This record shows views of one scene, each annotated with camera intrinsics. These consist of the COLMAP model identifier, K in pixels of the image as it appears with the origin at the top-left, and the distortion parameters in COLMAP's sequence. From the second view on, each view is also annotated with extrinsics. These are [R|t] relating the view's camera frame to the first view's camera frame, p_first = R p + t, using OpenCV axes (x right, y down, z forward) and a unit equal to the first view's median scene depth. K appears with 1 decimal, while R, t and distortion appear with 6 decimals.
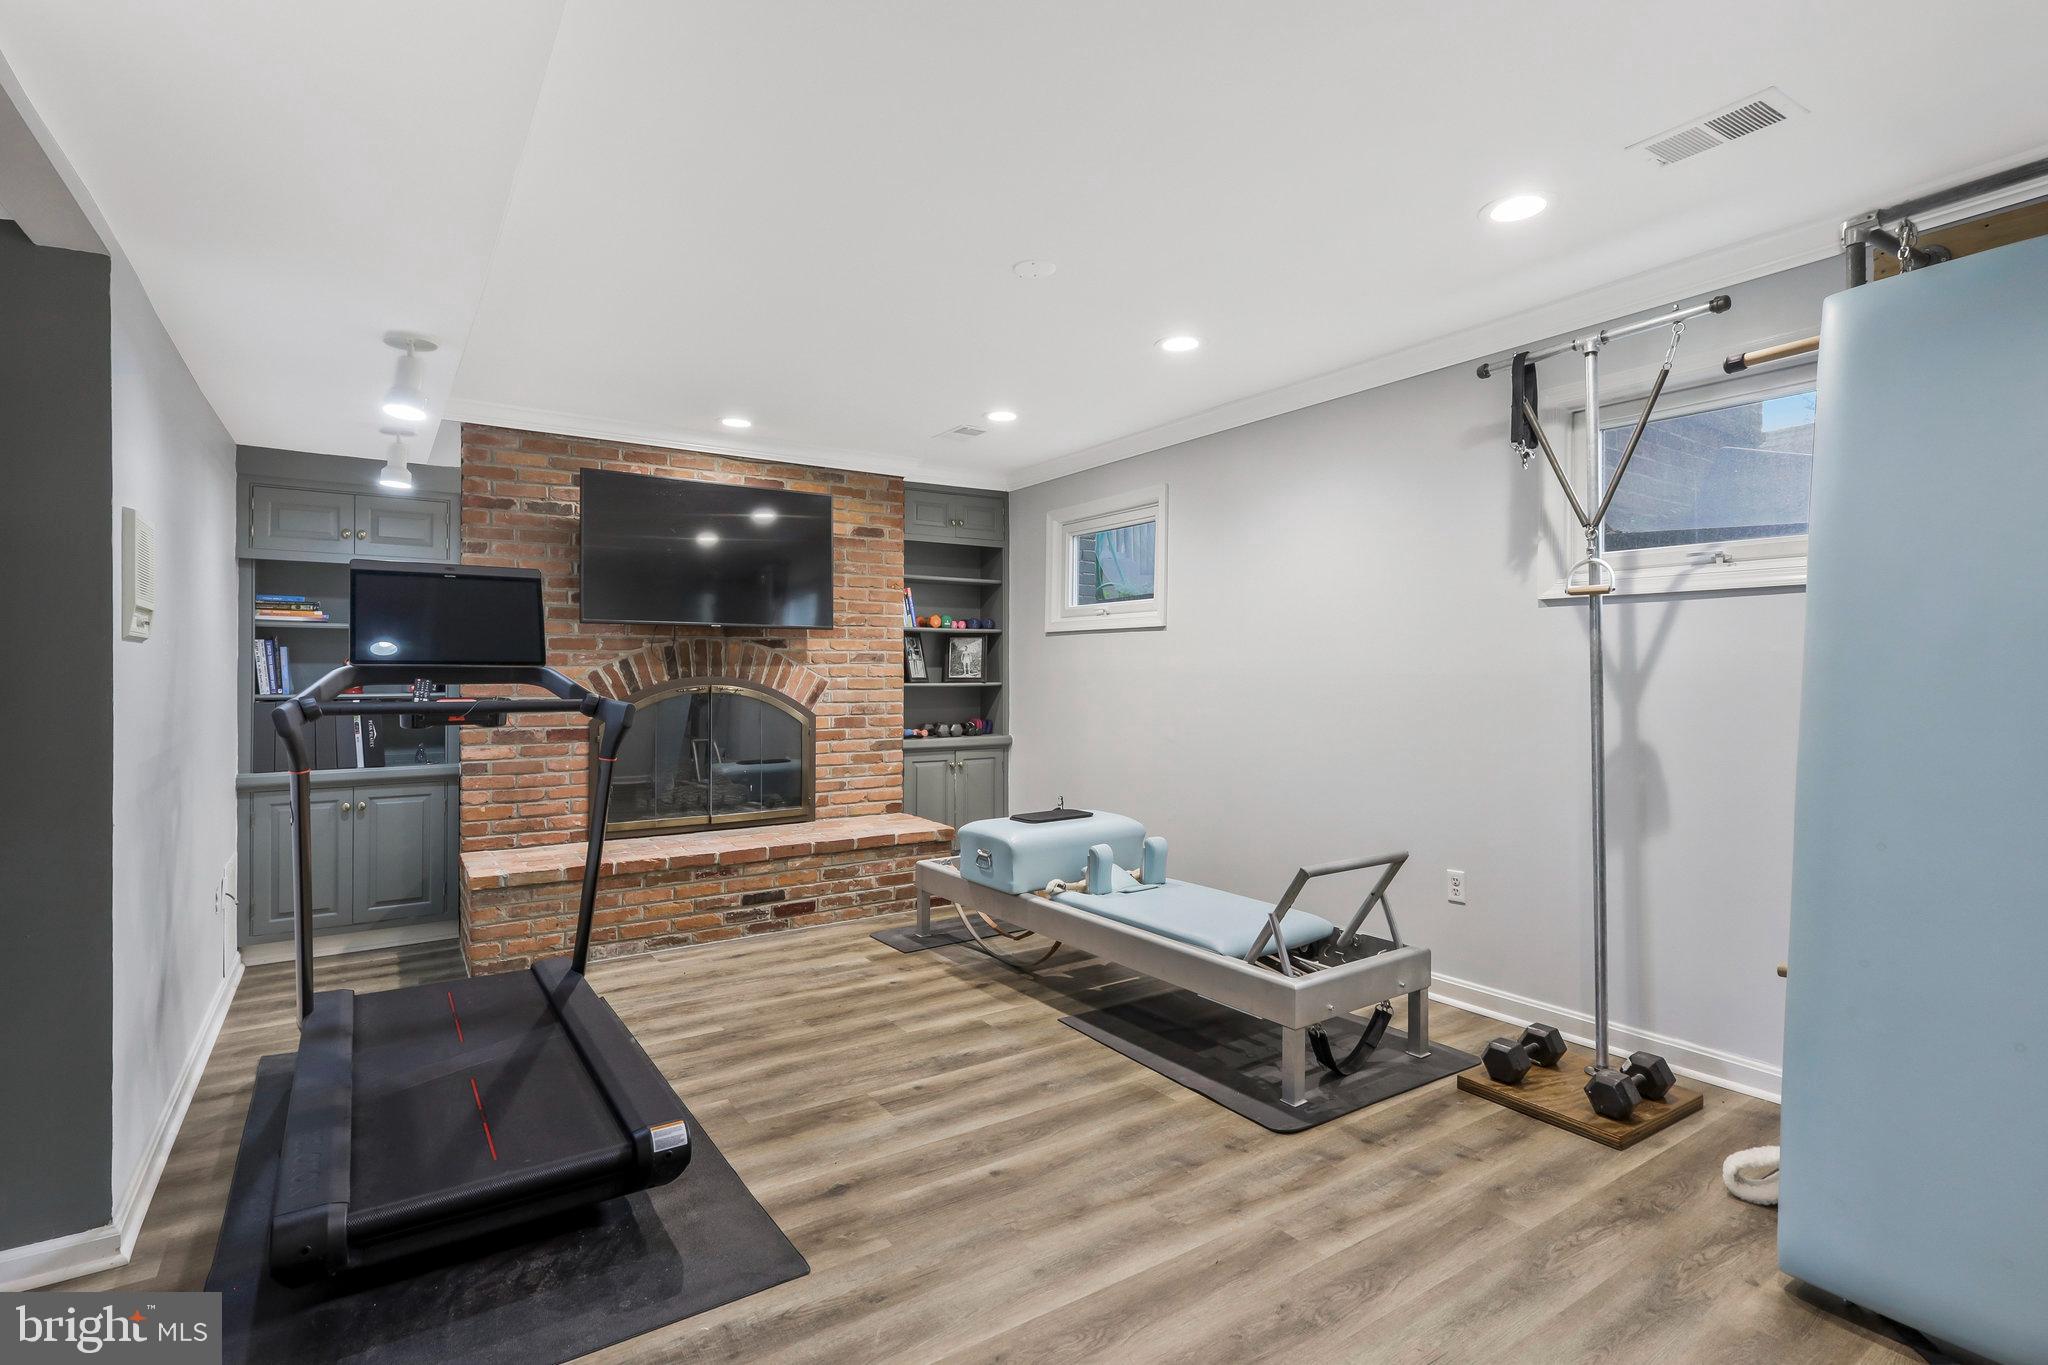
lens RADIAL K [[982.1, 0, 1021.0], [0, 982.1, 668.4], [0, 0, 1]] dist [-0.000944, 0.000222]
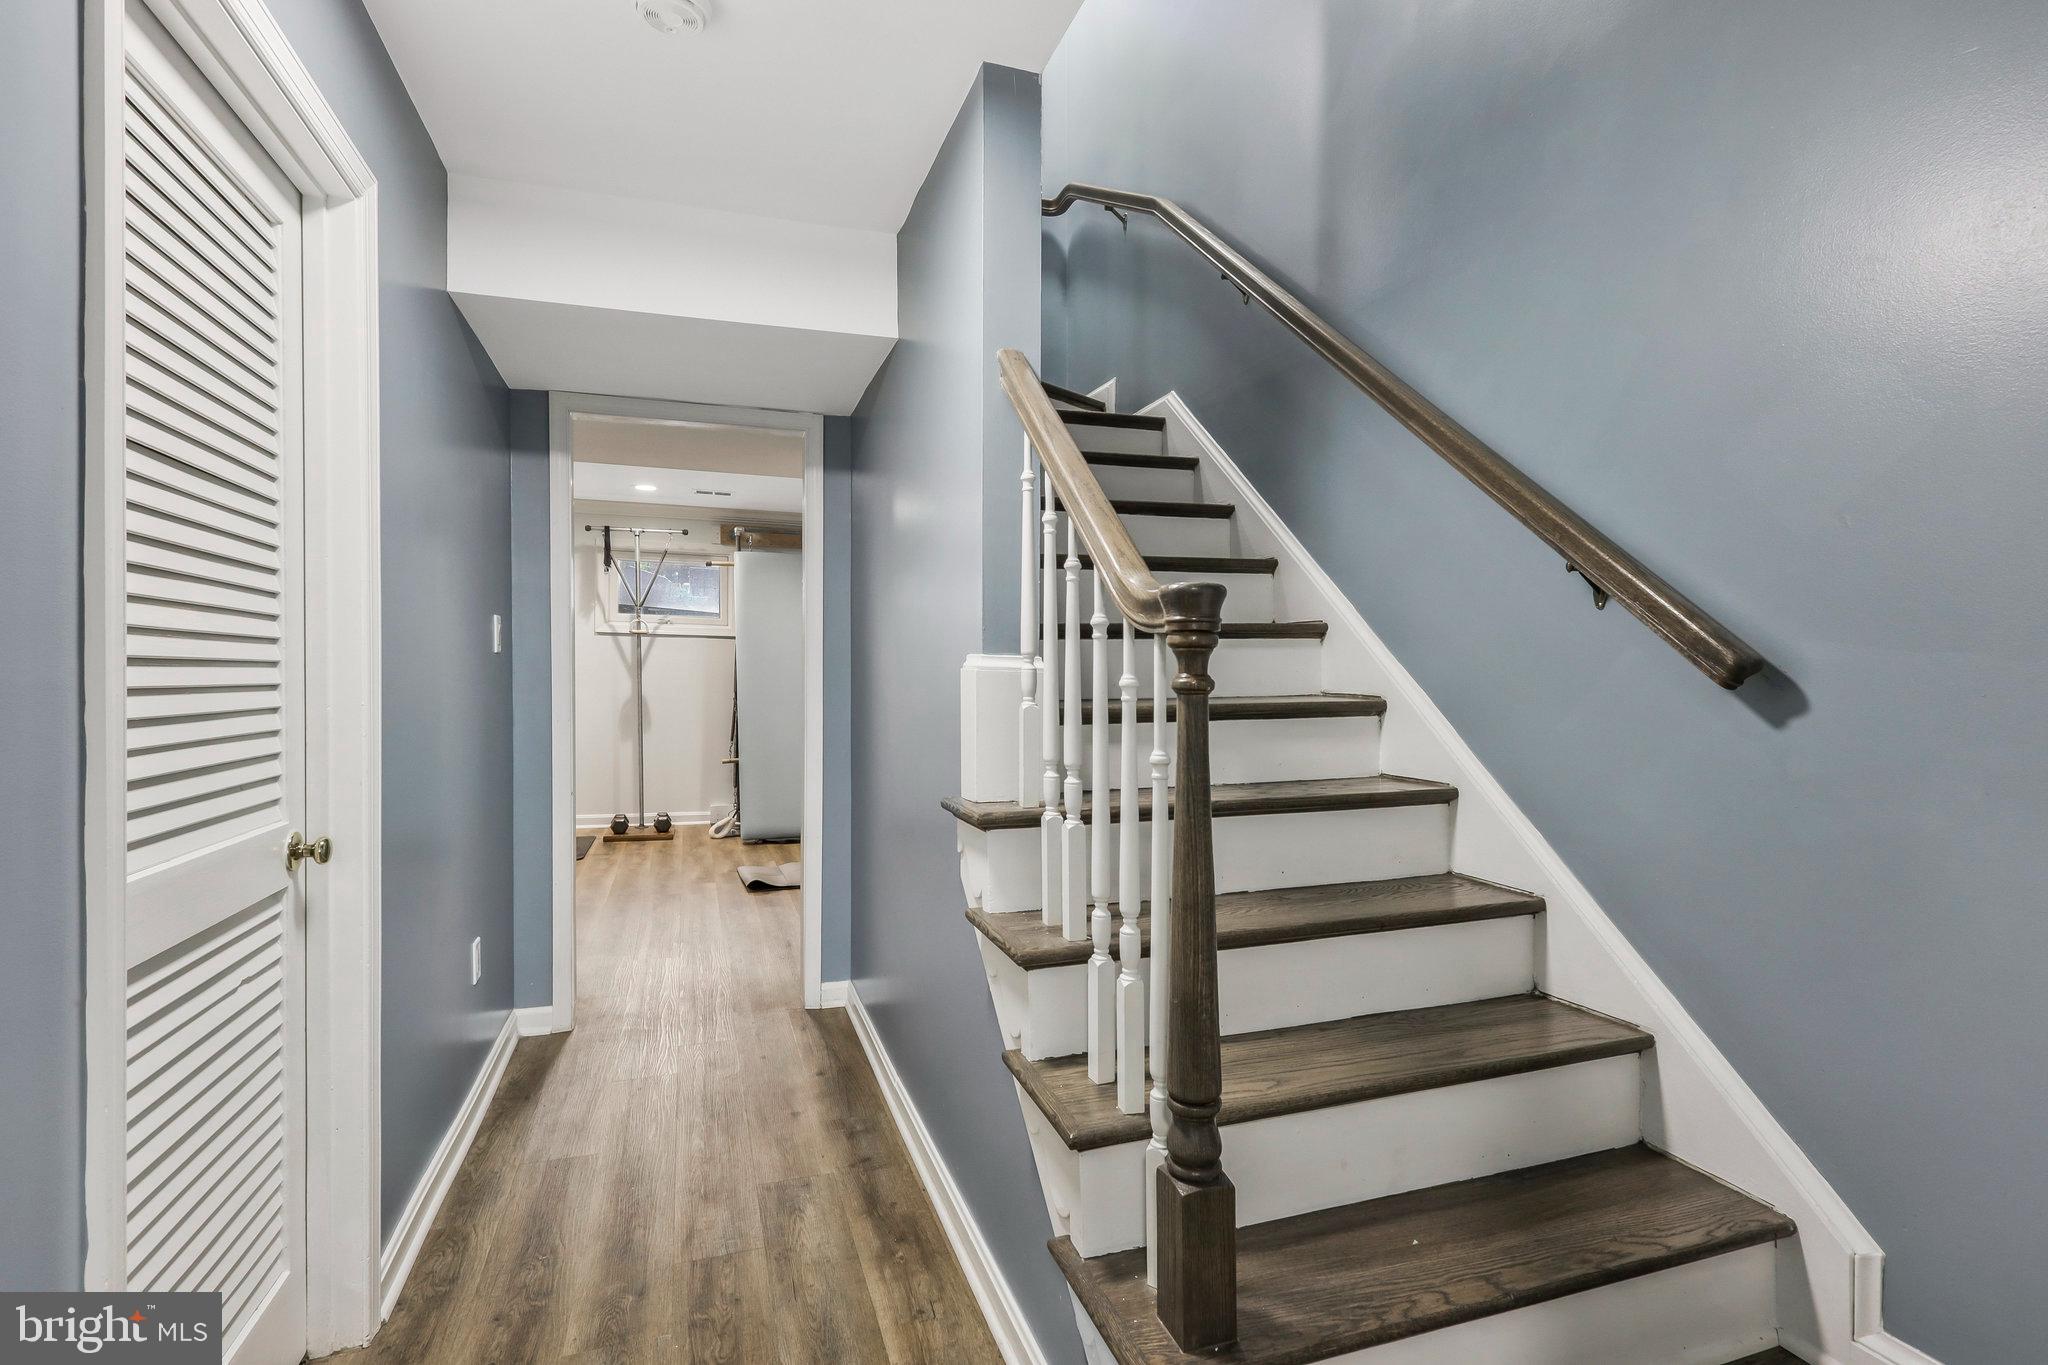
lens RADIAL K [[982.1, 0, 1021.0], [0, 982.1, 668.4], [0, 0, 1]] dist [-0.000944, 0.000222]
pose [[0.263147, 0.003755, 0.964748, -1.407841], [-0.001595, 0.999993, -0.003457, 0.013270], [-0.964754, -0.000629, 0.263151, -0.491704]]
